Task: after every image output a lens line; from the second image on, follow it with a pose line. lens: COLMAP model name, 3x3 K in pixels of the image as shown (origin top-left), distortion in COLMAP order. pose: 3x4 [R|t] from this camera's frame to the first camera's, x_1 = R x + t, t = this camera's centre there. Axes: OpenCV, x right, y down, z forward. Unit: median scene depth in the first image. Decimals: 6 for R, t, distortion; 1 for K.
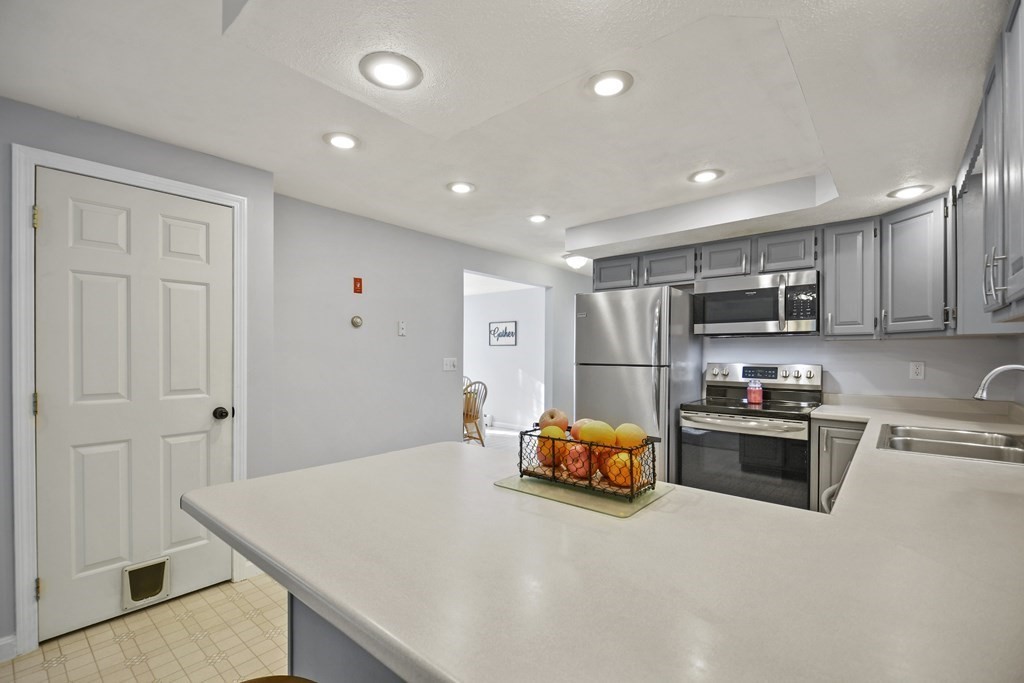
lens RADIAL K [[458.7, 0, 499.9], [0, 458.7, 347.2], [0, 0, 1]] dist [0.015029, -0.000574]
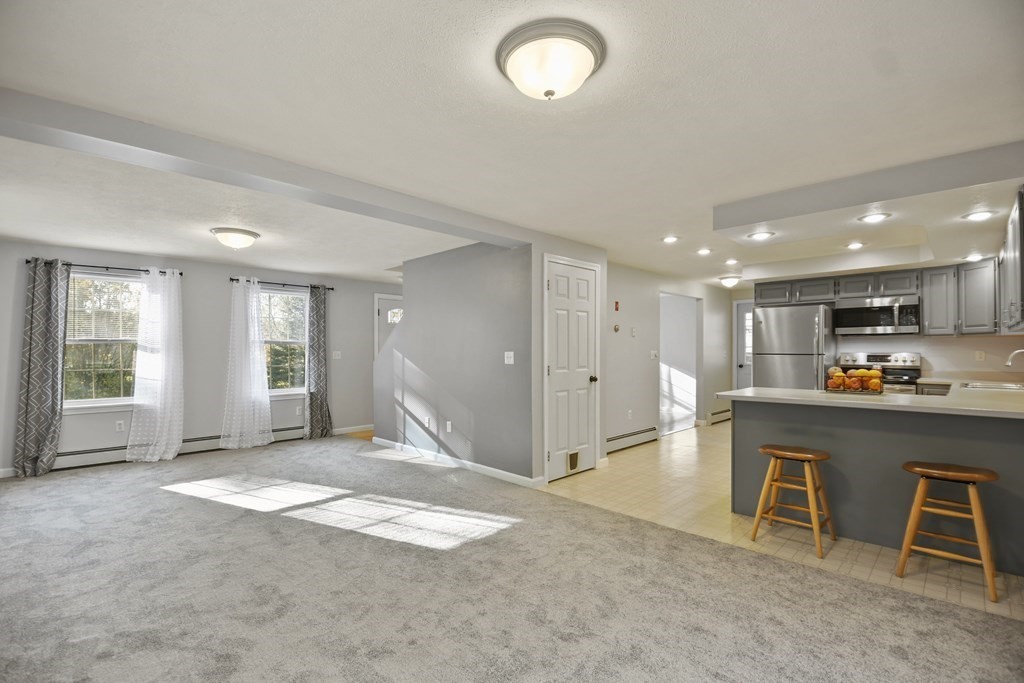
lens RADIAL K [[484.5, 0, 483.3], [0, 484.5, 344.8], [0, 0, 1]] dist [-0.022480, 0.000226]
pose [[0.996107, -0.005626, -0.087973, -0.704465], [0.005816, 0.999981, 0.001907, -0.002729], [0.087961, -0.002411, 0.996121, -0.818528]]
